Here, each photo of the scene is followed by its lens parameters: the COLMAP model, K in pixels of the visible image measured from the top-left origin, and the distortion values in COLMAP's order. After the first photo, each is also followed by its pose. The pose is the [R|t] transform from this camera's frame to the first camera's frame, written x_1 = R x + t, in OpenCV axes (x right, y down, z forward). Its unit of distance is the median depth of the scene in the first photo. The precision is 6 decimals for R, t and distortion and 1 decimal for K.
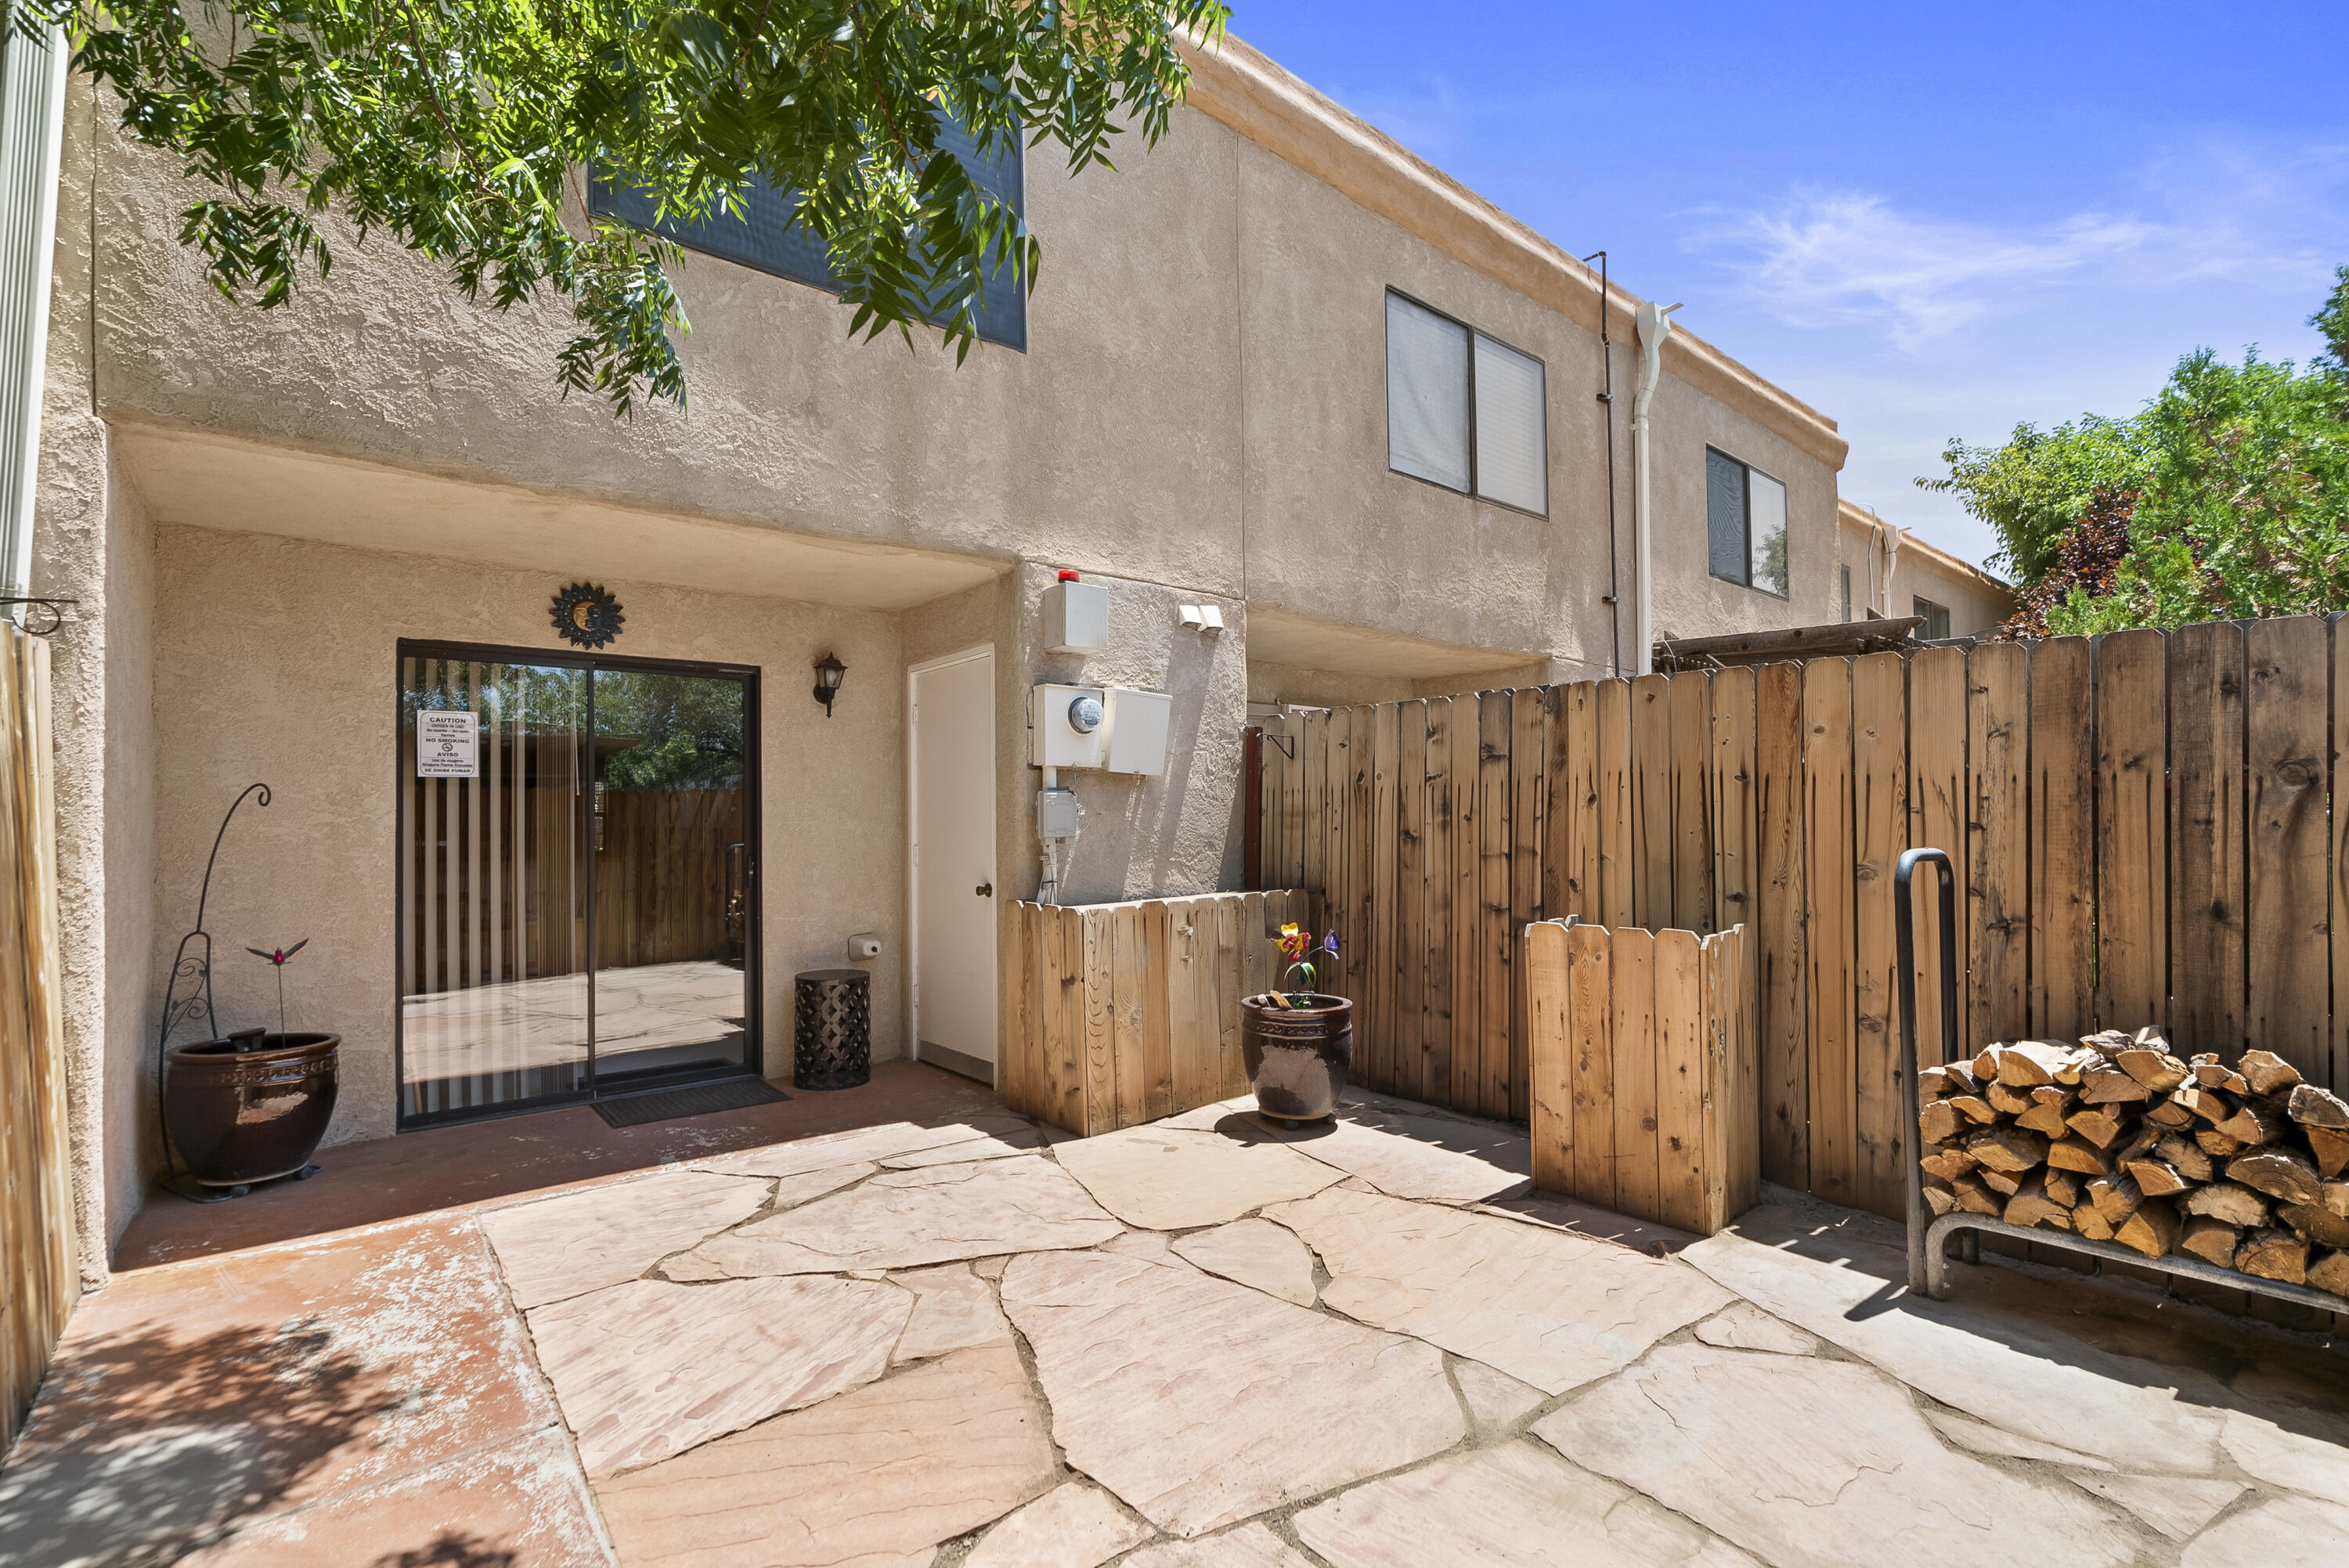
lens RADIAL K [[1086.5, 0, 1174.5], [0, 1086.5, 784.0], [0, 0, 1]] dist [-0.001909, 0.001128]
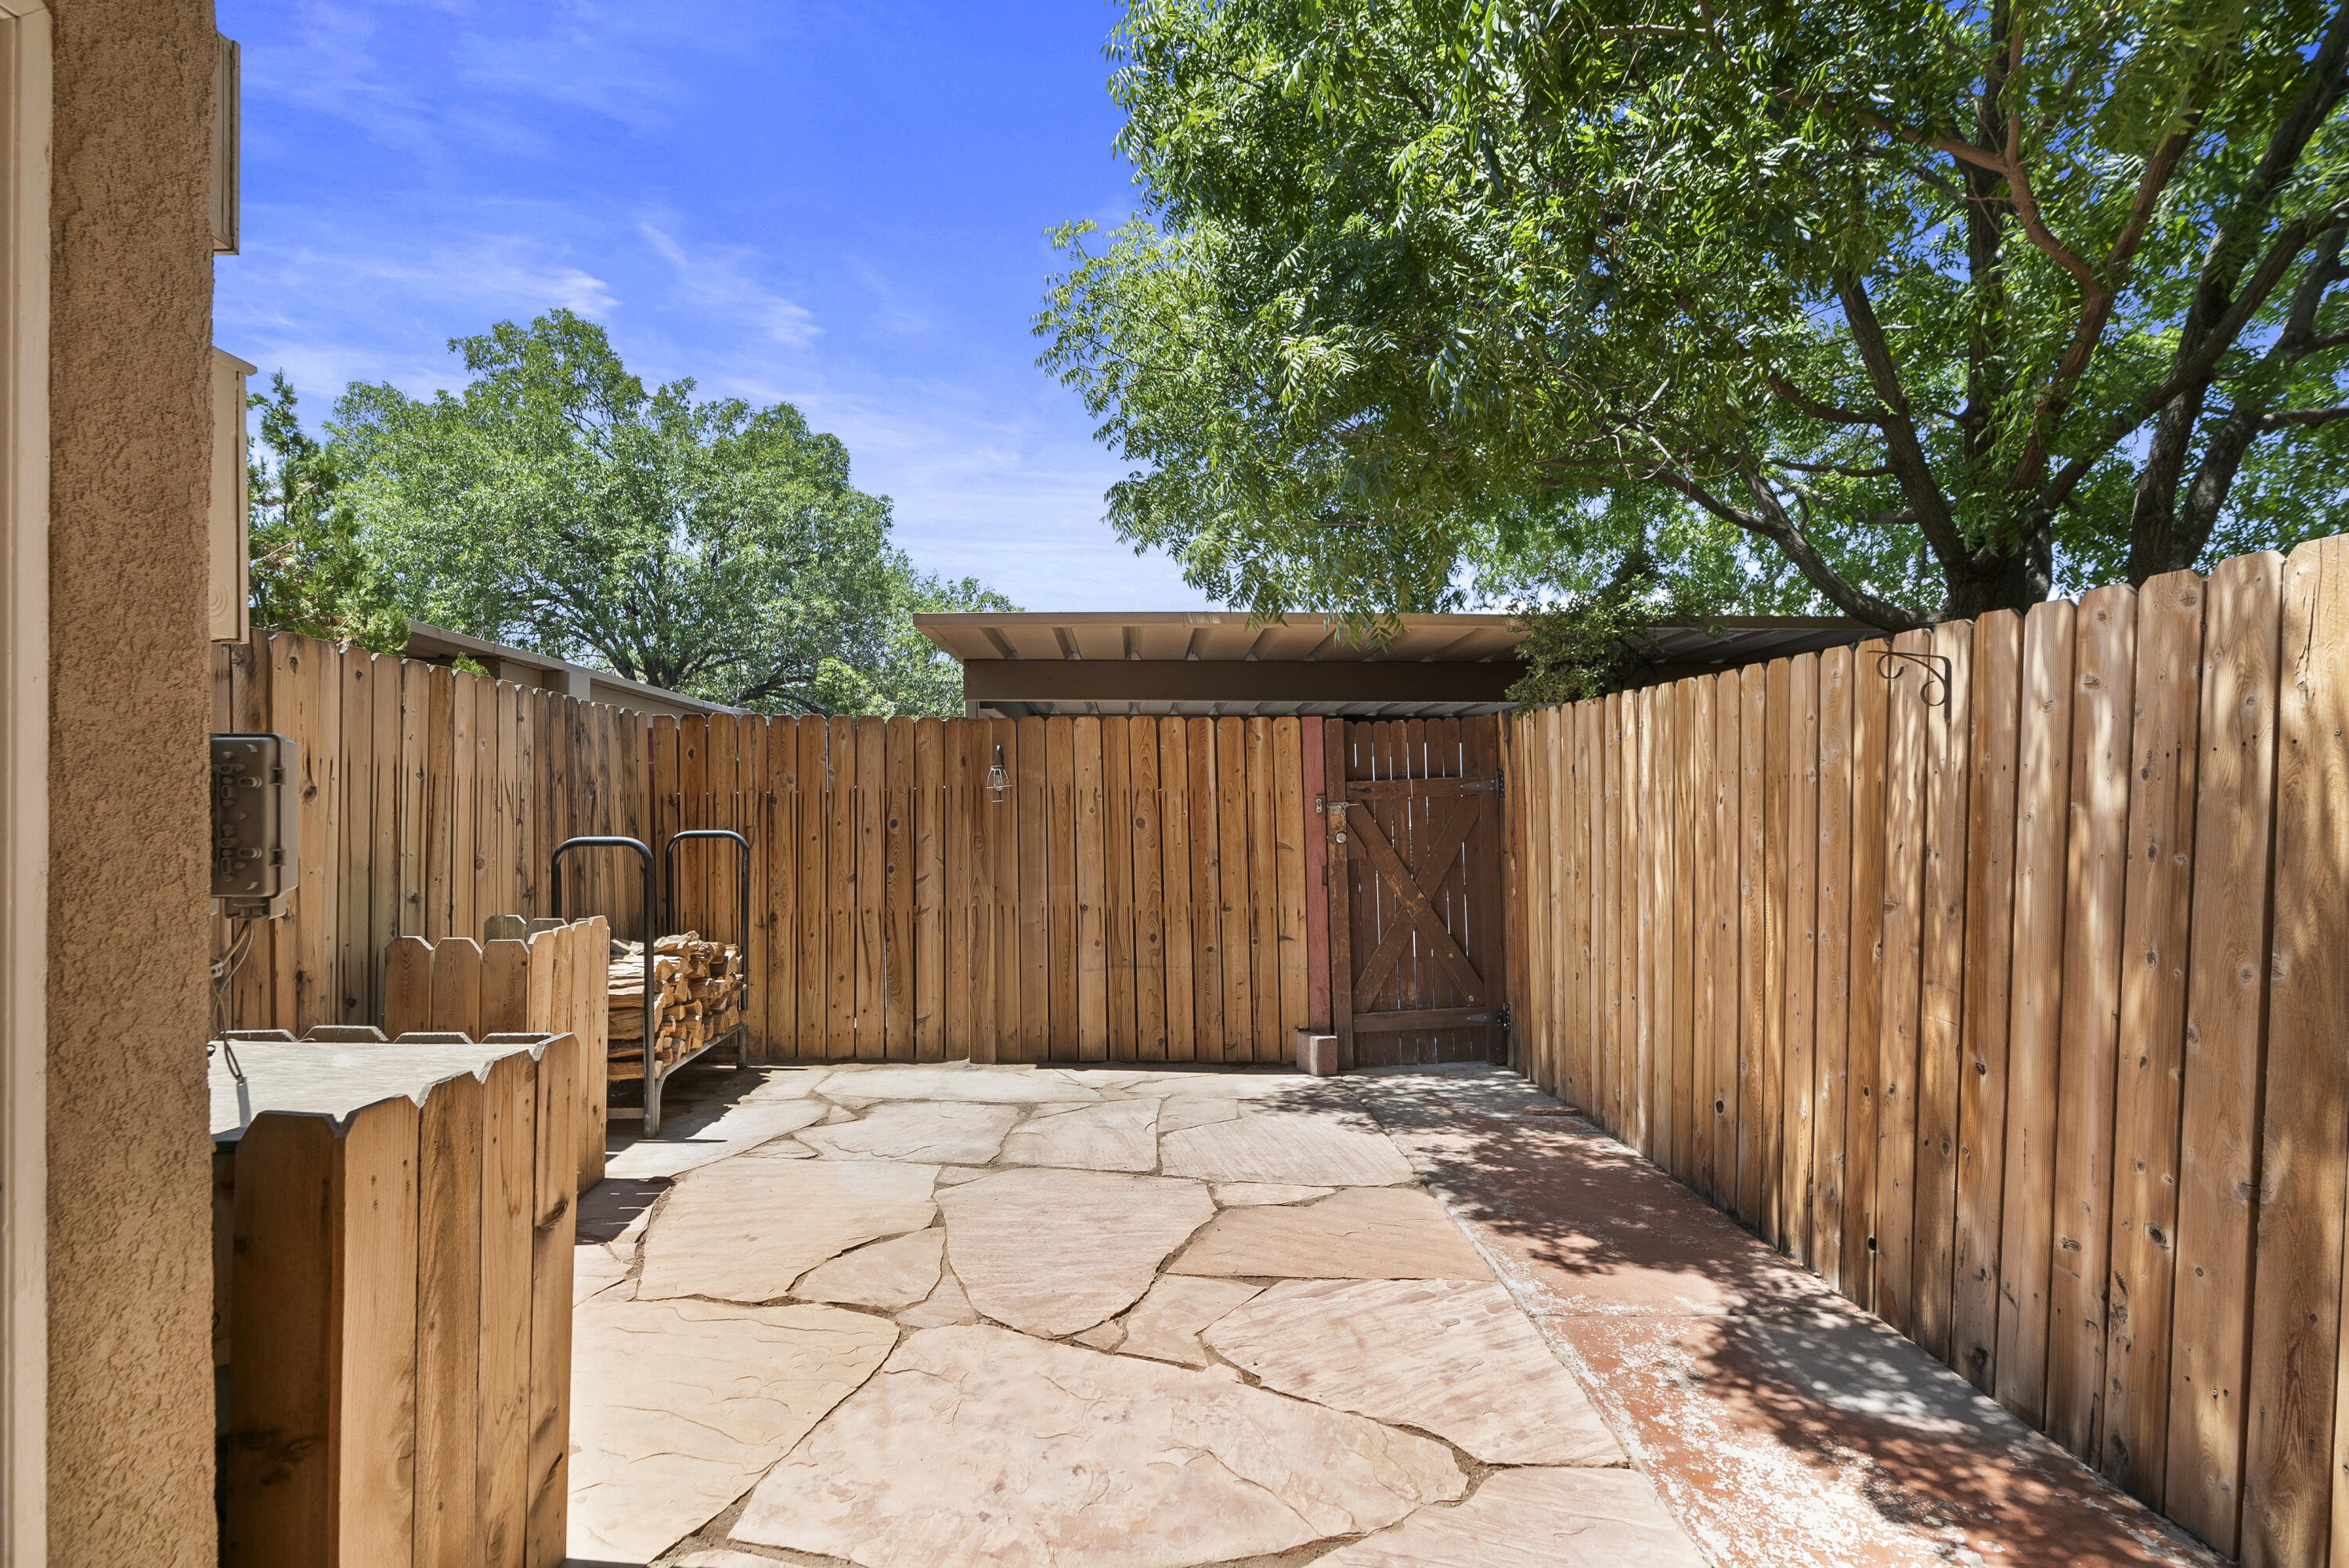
lens RADIAL K [[1119.8, 0, 1164.3], [0, 1119.8, 824.0], [0, 0, 1]] dist [-0.005490, 0.000087]
pose [[-0.786376, -0.006951, 0.617709, -0.651871], [-0.018368, 0.999758, -0.012134, 0.040257], [-0.617475, -0.020888, -0.786313, 1.448931]]
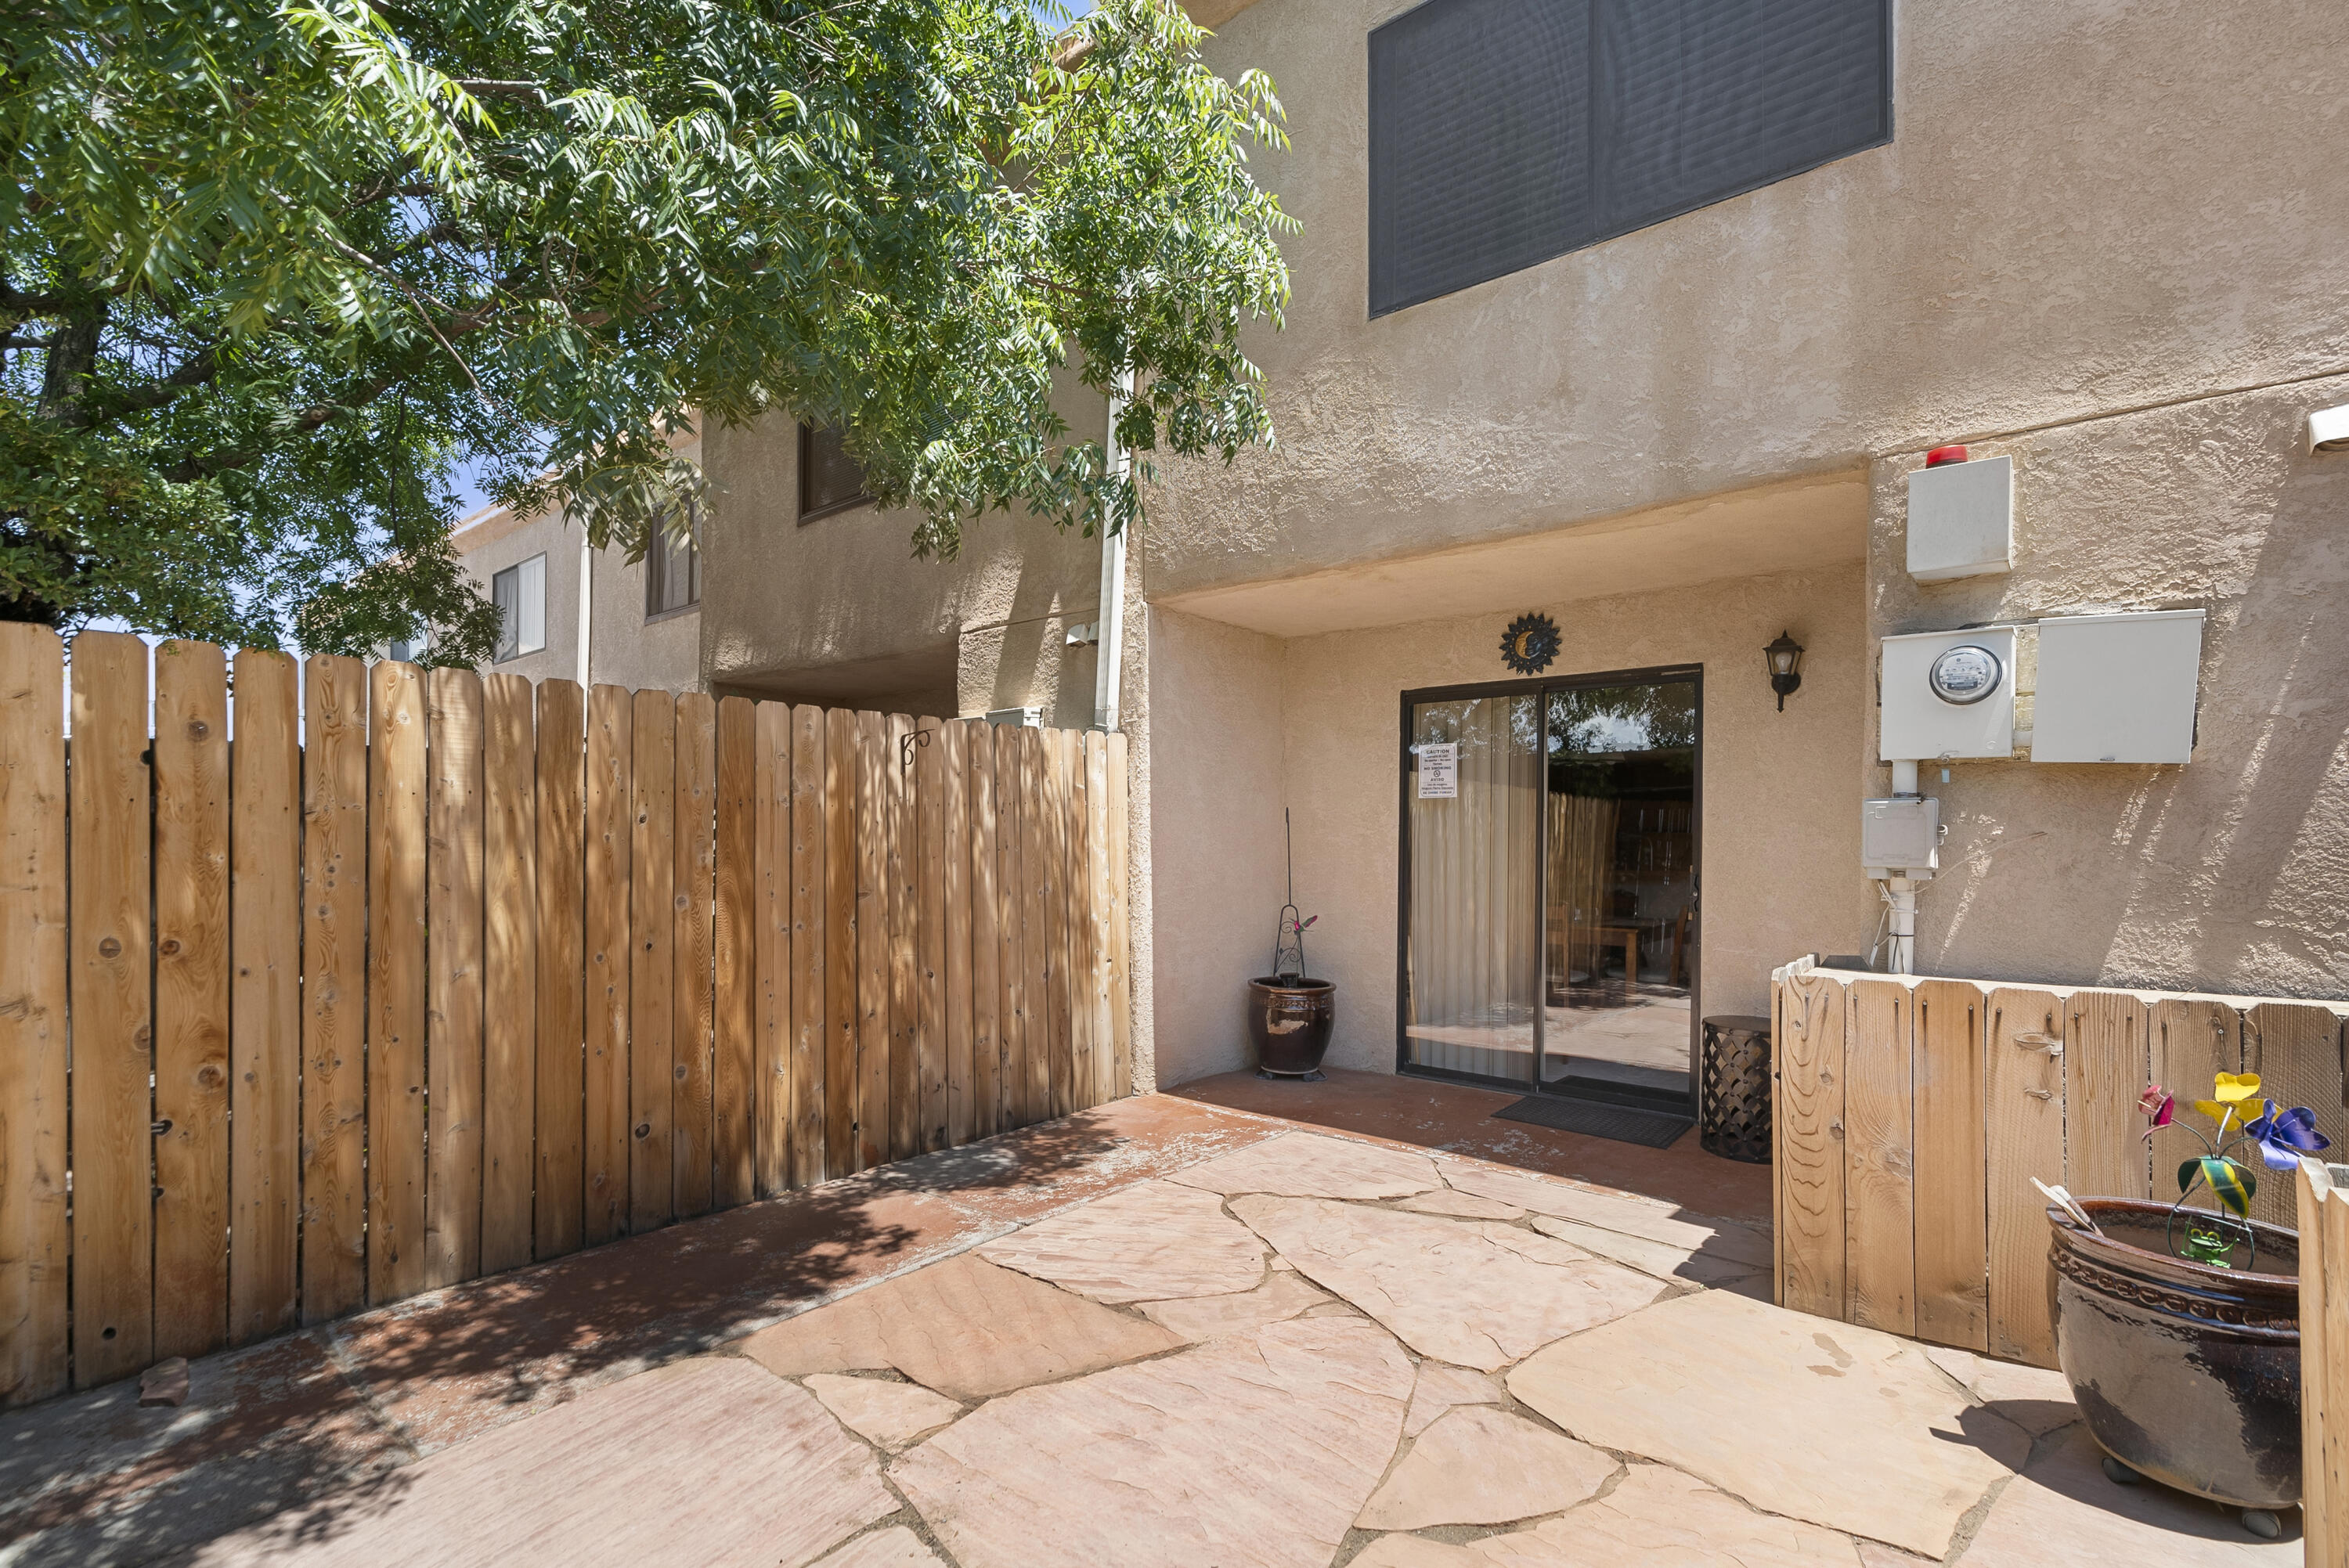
lens RADIAL K [[1106.1, 0, 1139.9], [0, 1106.1, 822.9], [0, 0, 1]] dist [-0.000262, 0.000448]
pose [[0.152726, 0.001153, -0.988268, 0.657116], [0.027643, 0.999603, 0.005438, 0.007249], [0.987882, -0.028150, 0.152634, 0.605024]]
